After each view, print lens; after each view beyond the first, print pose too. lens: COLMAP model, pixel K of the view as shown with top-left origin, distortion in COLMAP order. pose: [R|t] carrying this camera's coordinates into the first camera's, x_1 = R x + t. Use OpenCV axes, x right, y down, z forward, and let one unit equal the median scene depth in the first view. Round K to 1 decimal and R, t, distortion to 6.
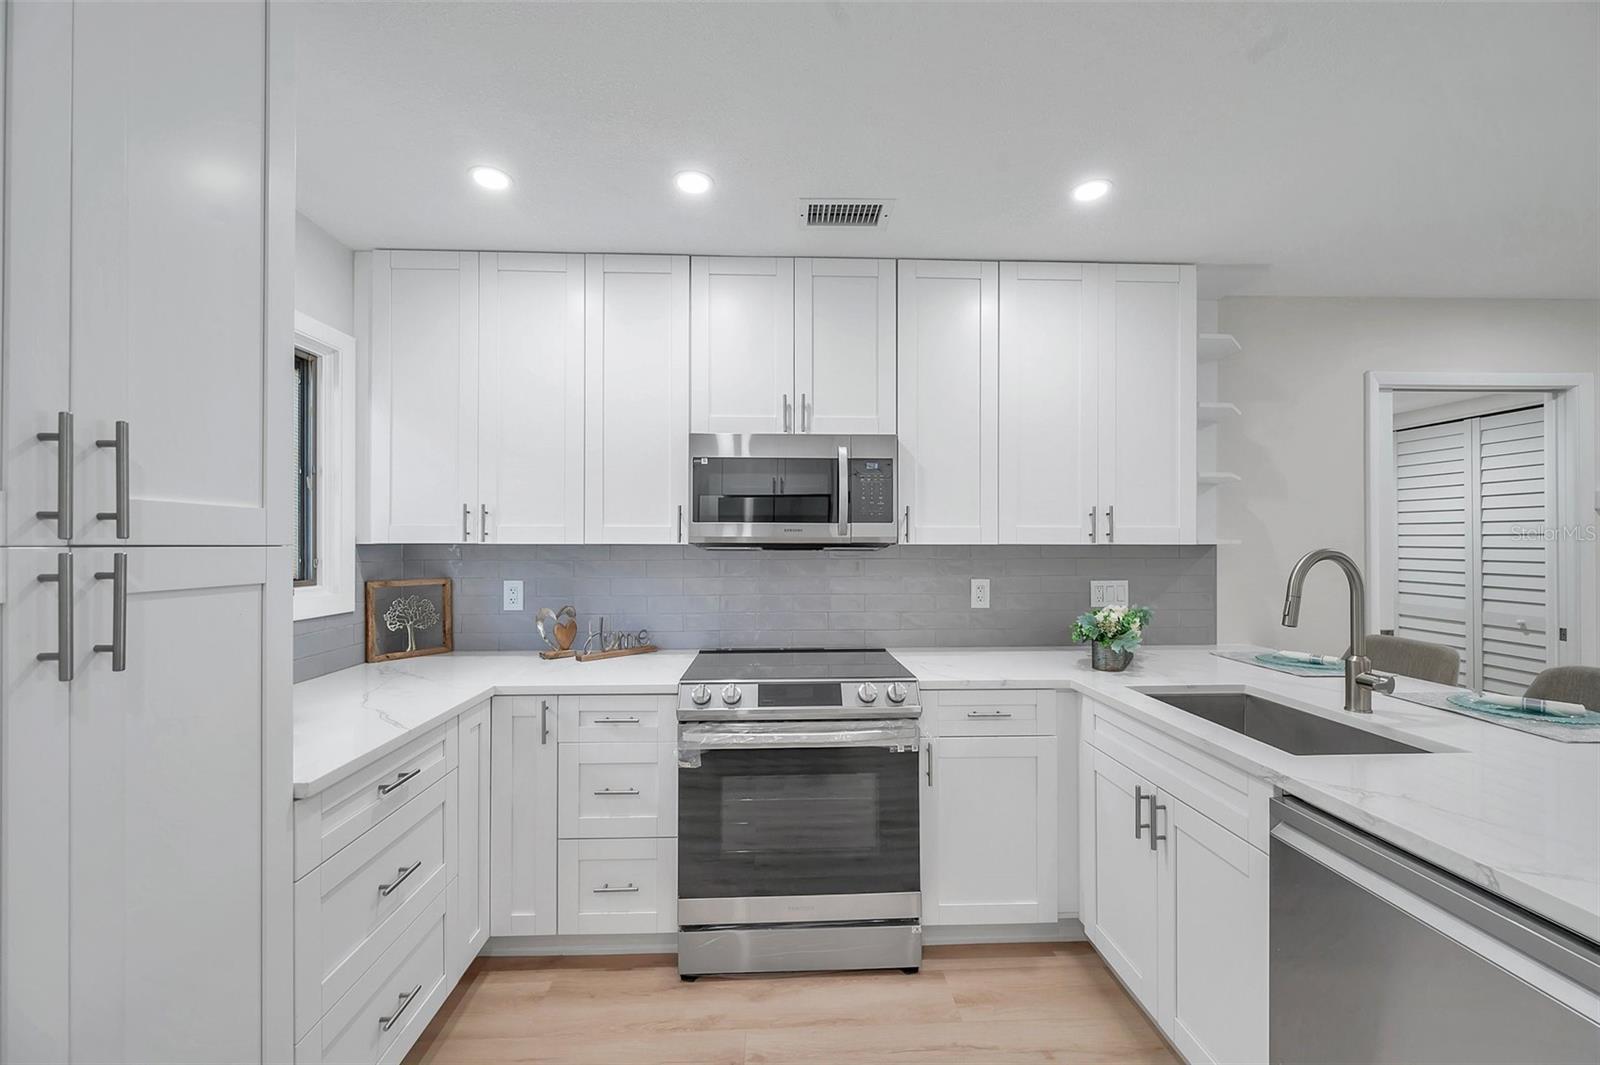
lens RADIAL K [[631.9, 0, 797.0], [0, 631.9, 539.5], [0, 0, 1]] dist [-0.001737, -0.000151]
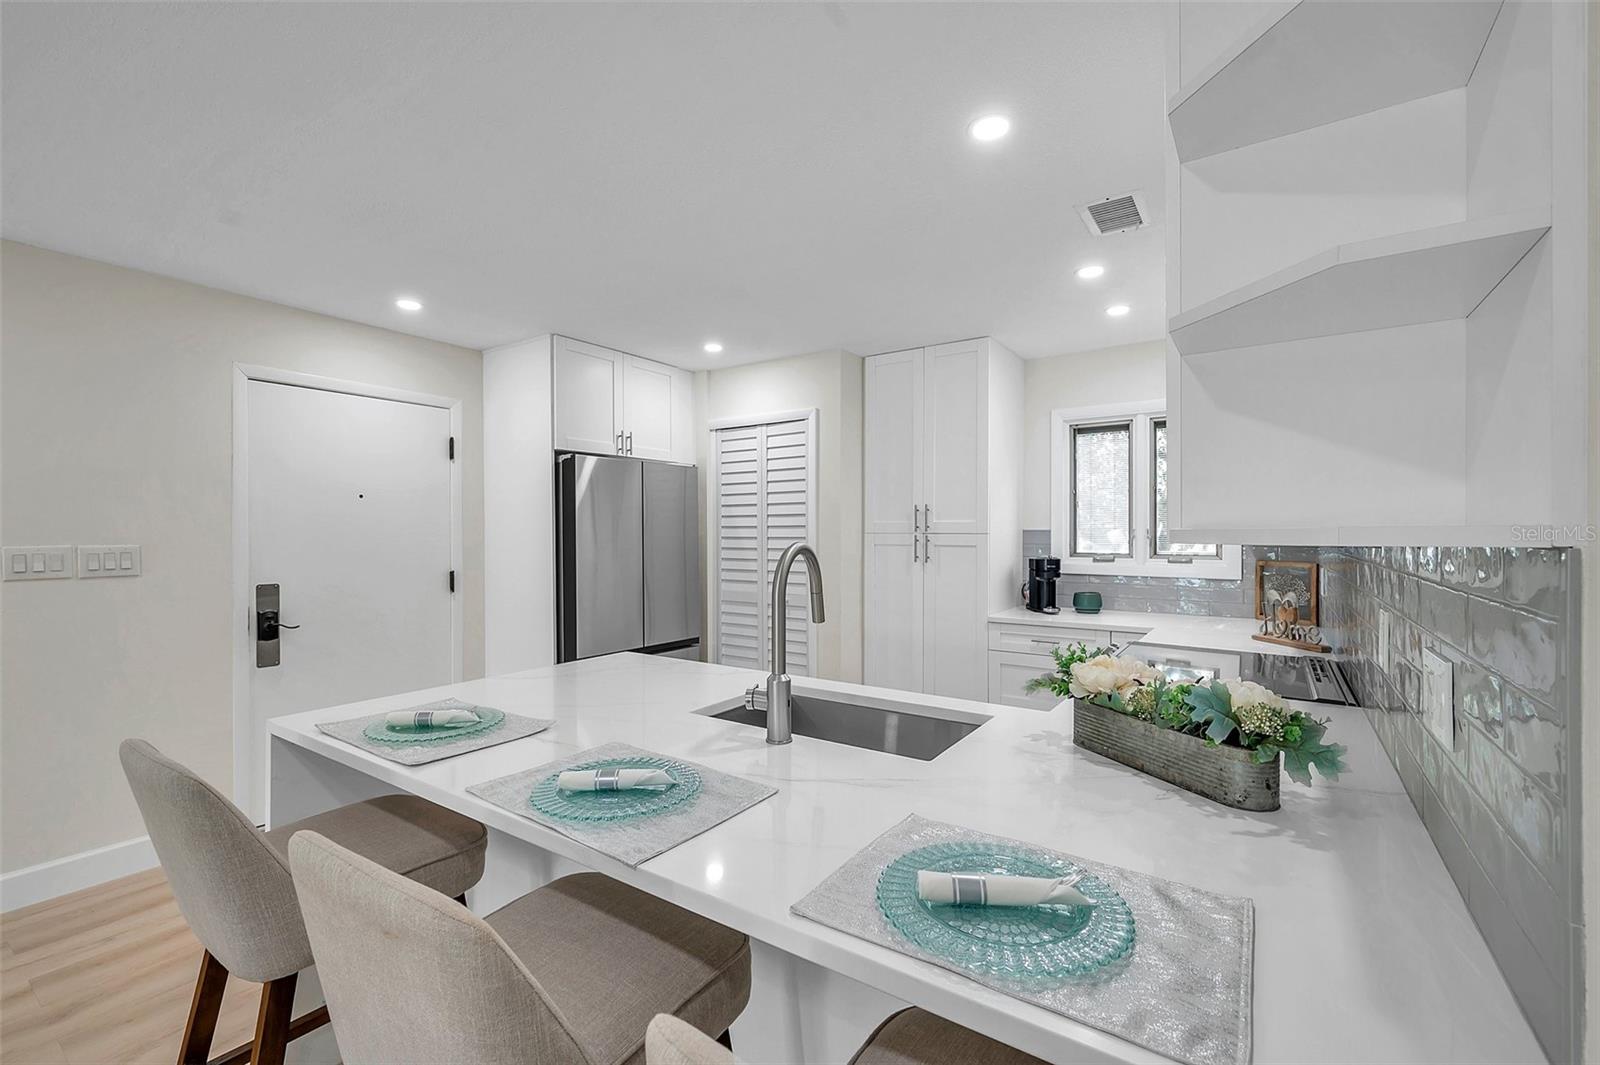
lens RADIAL K [[673.7, 0, 800.0], [0, 673.7, 532.5], [0, 0, 1]] dist [-0.001611, -0.000418]
pose [[-0.594487, 0.002305, -0.804102, 1.143838], [0.005695, 0.999983, -0.001343, 0.001901], [0.804085, -0.005378, -0.594490, 1.110002]]
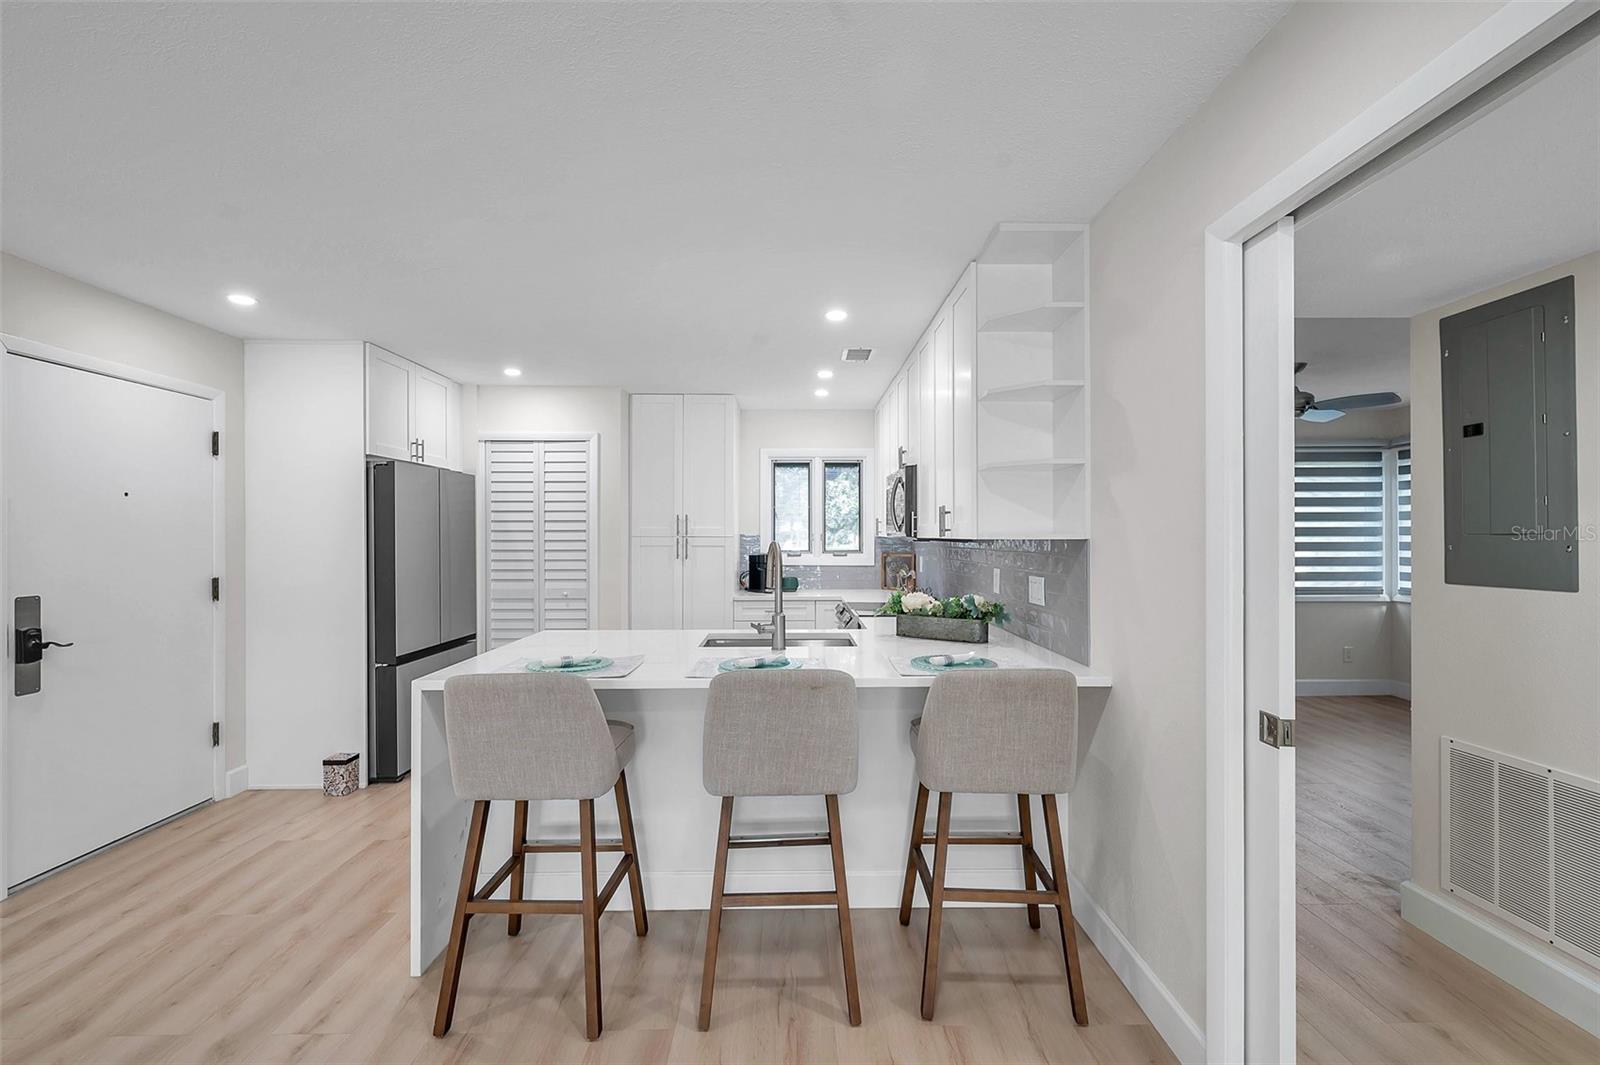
lens RADIAL K [[673.7, 0, 800.0], [0, 673.7, 532.5], [0, 0, 1]] dist [-0.001611, -0.000418]
pose [[-0.020718, -0.004600, -0.999775, 1.798466], [0.005403, 0.999974, -0.004713, 0.001925], [0.999771, -0.005499, -0.020693, 0.782452]]
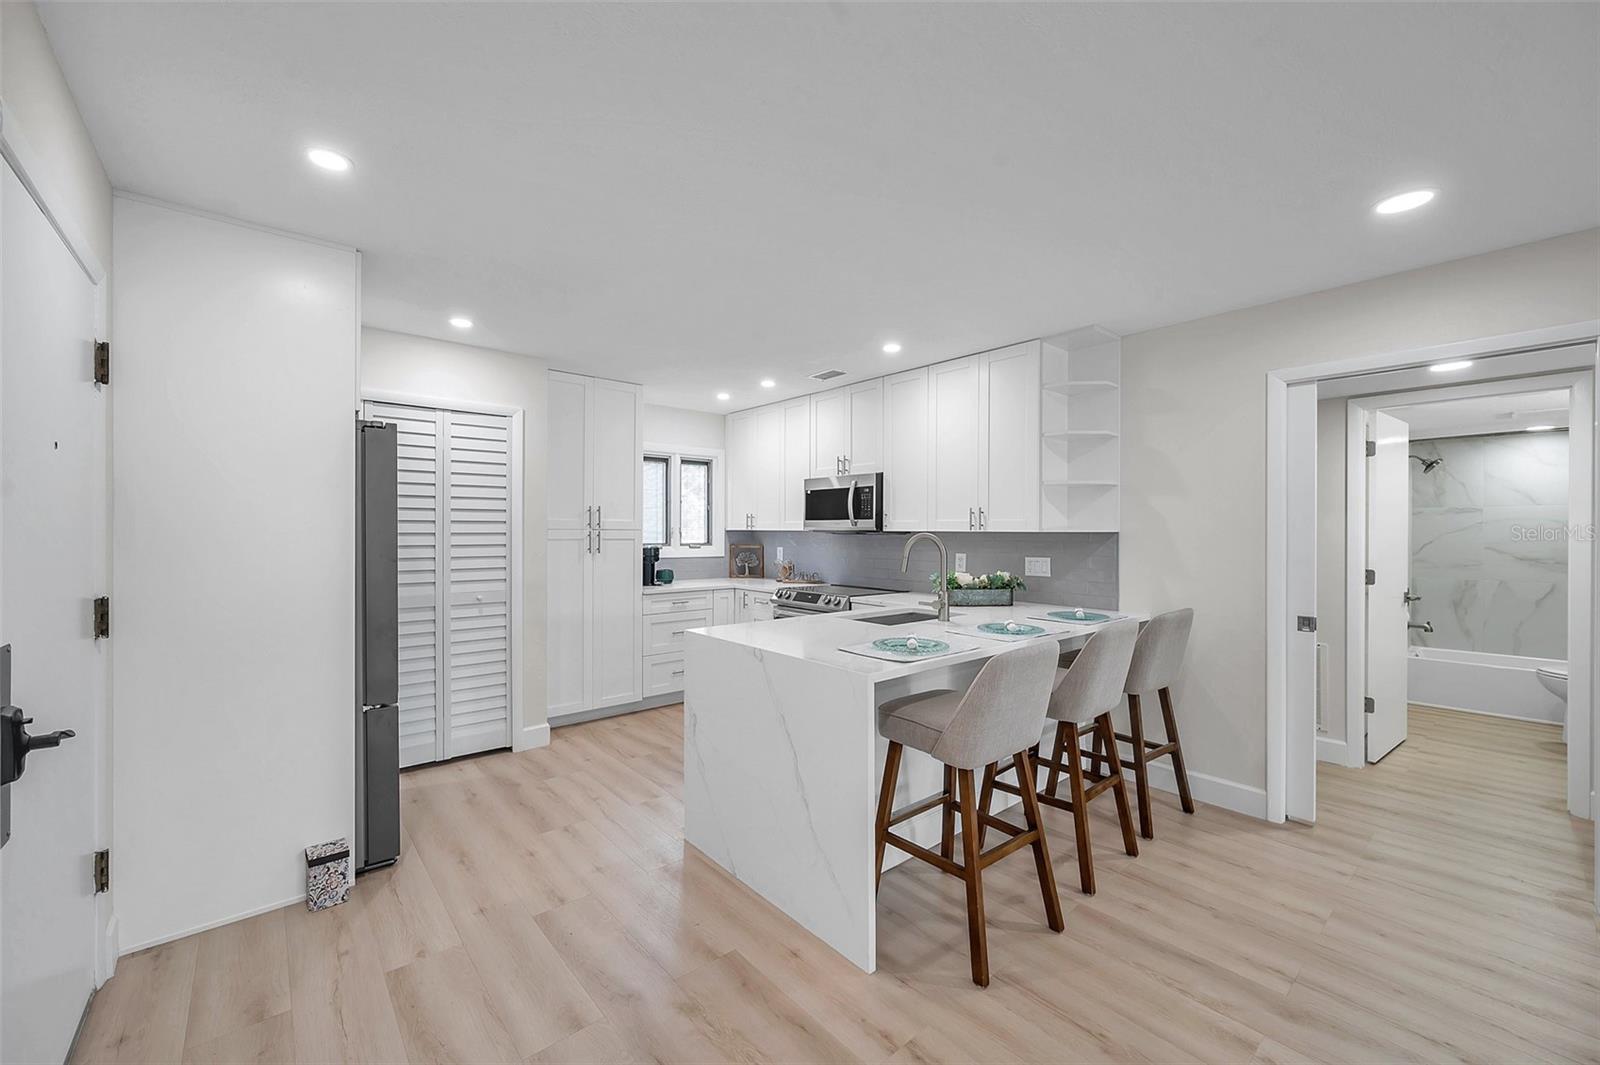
lens RADIAL K [[627.6, 0, 796.4], [0, 627.6, 529.8], [0, 0, 1]] dist [-0.001916, -0.000164]
pose [[0.617365, 0.001253, -0.786676, 1.497140], [0.000337, 0.999998, 0.001858, 0.000466], [0.786676, -0.001412, 0.617364, -0.347418]]
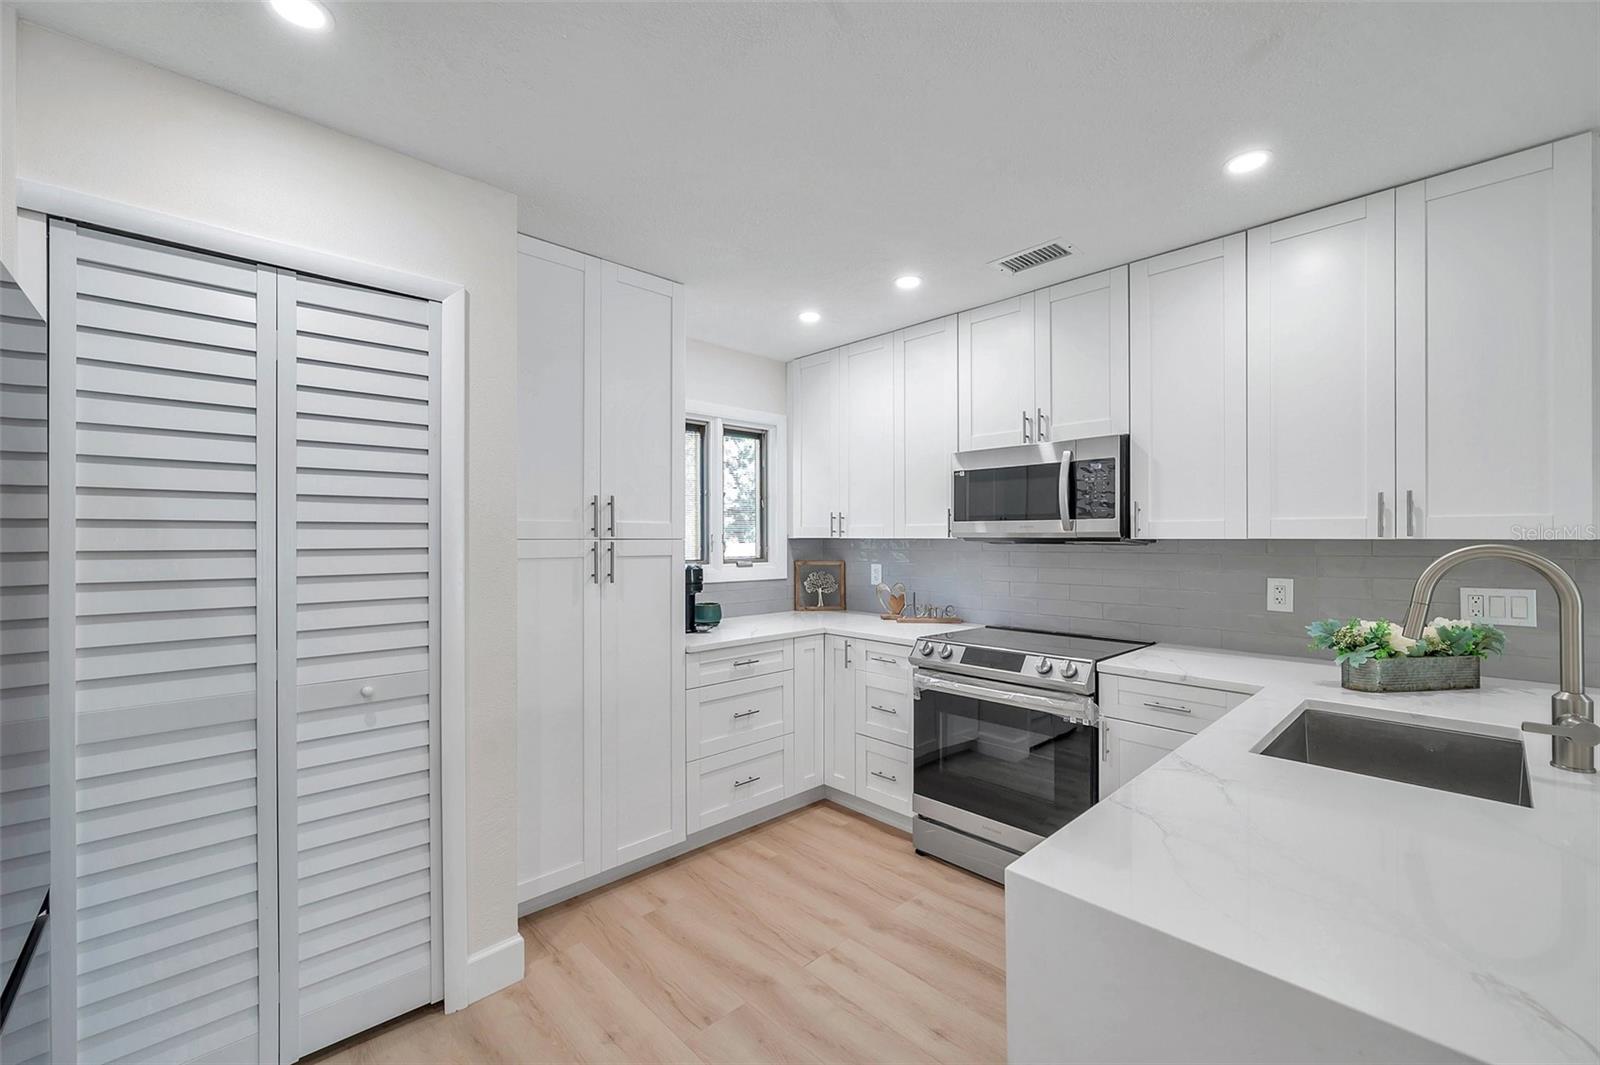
lens RADIAL K [[656.4, 0, 808.0], [0, 656.4, 535.5], [0, 0, 1]] dist [0.002072, -0.000626]
pose [[0.666567, -0.003110, -0.745438, 0.637506], [0.005353, 0.999985, 0.000615, -0.001466], [0.745426, -0.004400, 0.666574, -0.119041]]
